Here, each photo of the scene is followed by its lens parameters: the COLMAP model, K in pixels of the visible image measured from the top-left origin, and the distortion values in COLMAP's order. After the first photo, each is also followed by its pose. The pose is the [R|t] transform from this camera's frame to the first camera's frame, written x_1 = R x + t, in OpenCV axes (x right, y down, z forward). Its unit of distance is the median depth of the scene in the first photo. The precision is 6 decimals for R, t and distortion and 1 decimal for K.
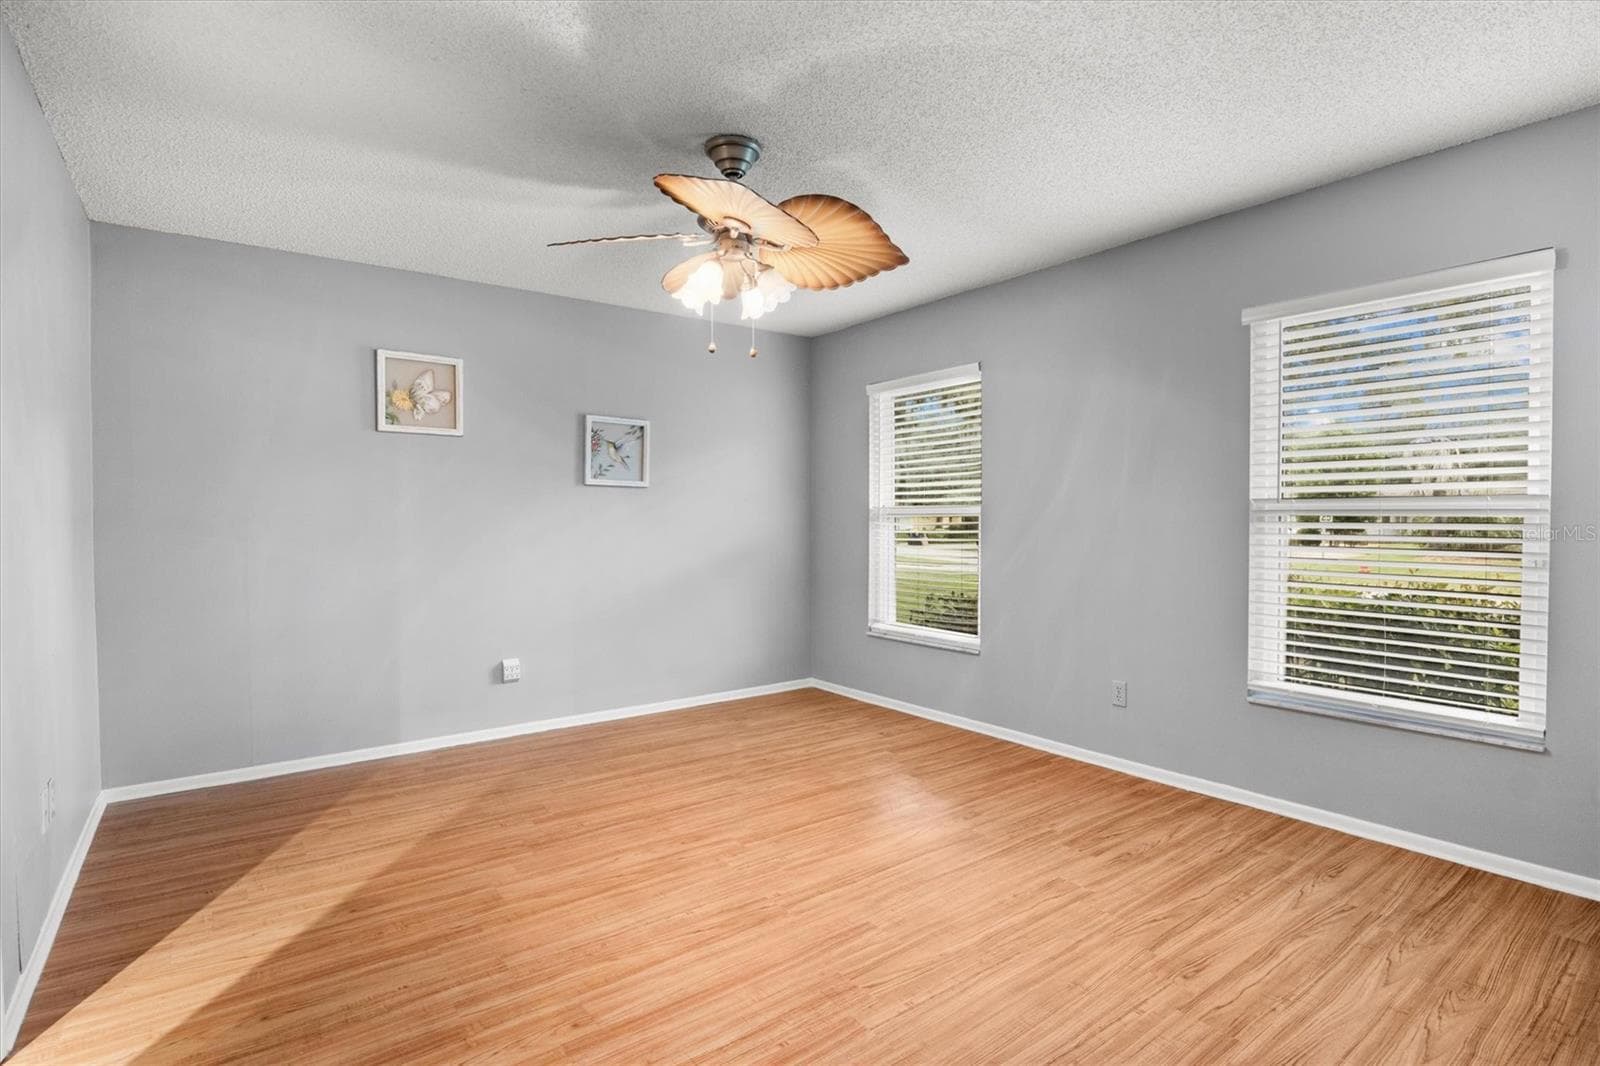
lens RADIAL K [[781.2, 0, 800.0], [0, 781.2, 533.0], [0, 0, 1]] dist [-0.018169, 0.000231]
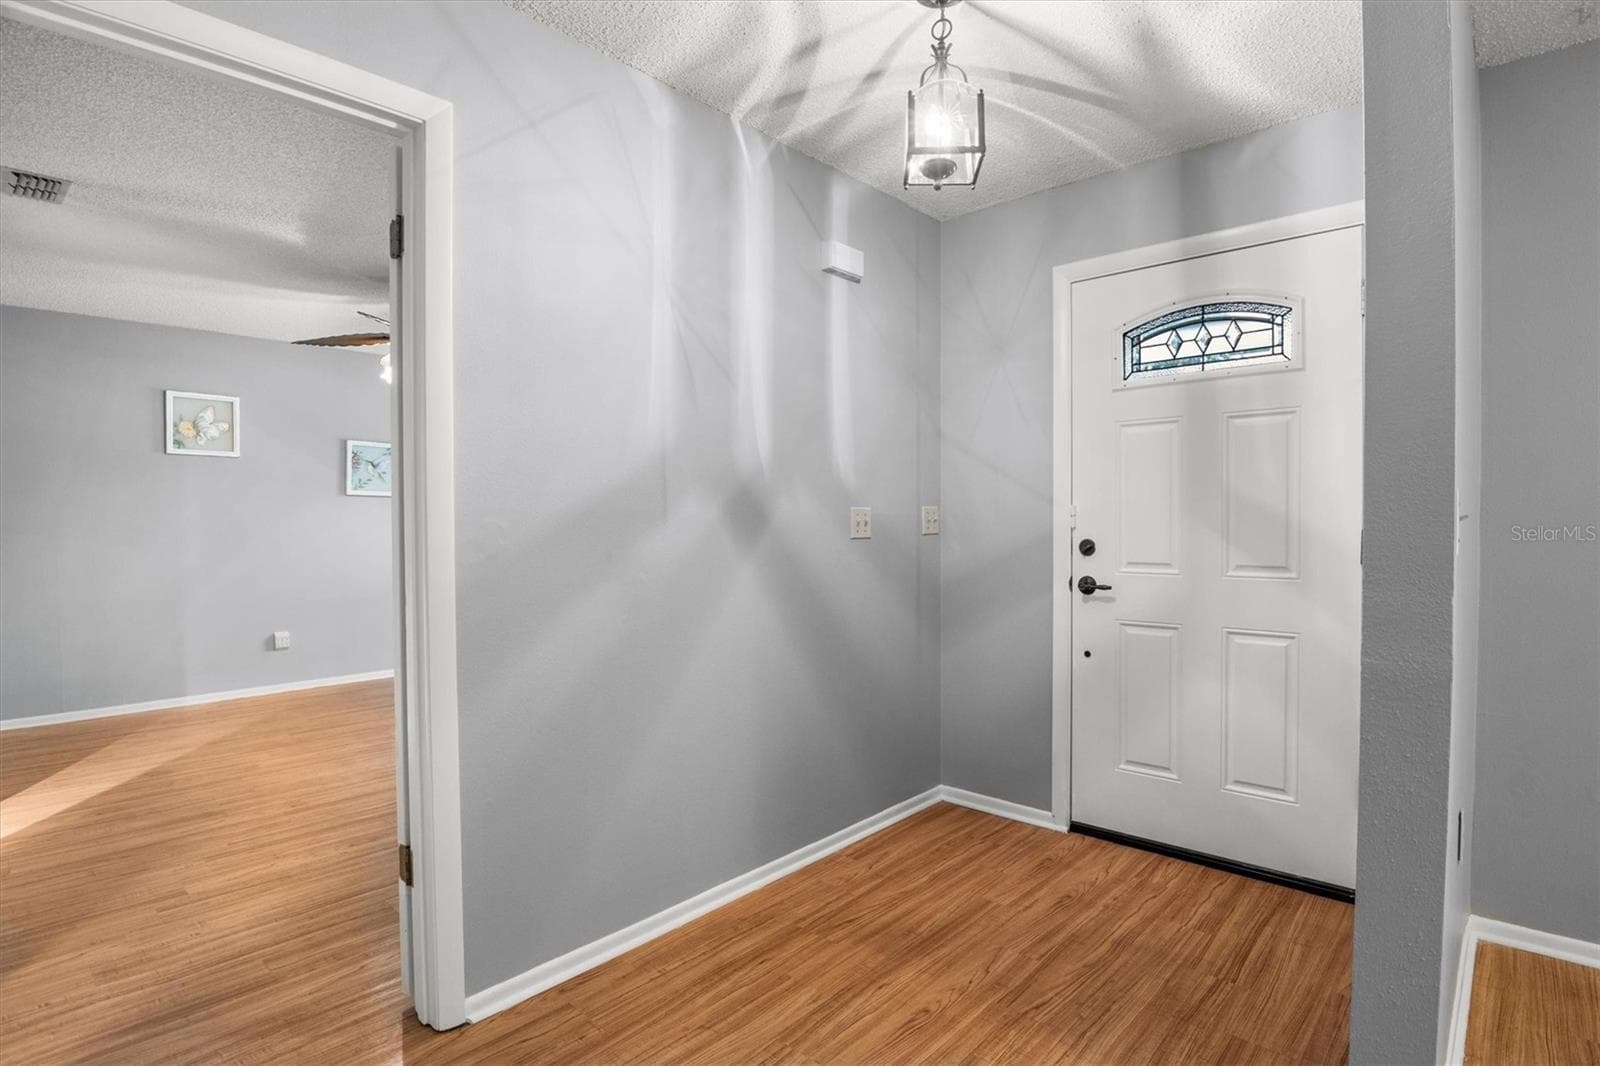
lens RADIAL K [[798.2, 0, 798.4], [0, 798.2, 532.1], [0, 0, 1]] dist [-0.017698, -0.007722]
pose [[0.982906, -0.003073, 0.184083, 0.241260], [0.003824, 0.999986, -0.003725, 0.007341], [-0.184069, 0.004365, 0.982904, -0.464782]]
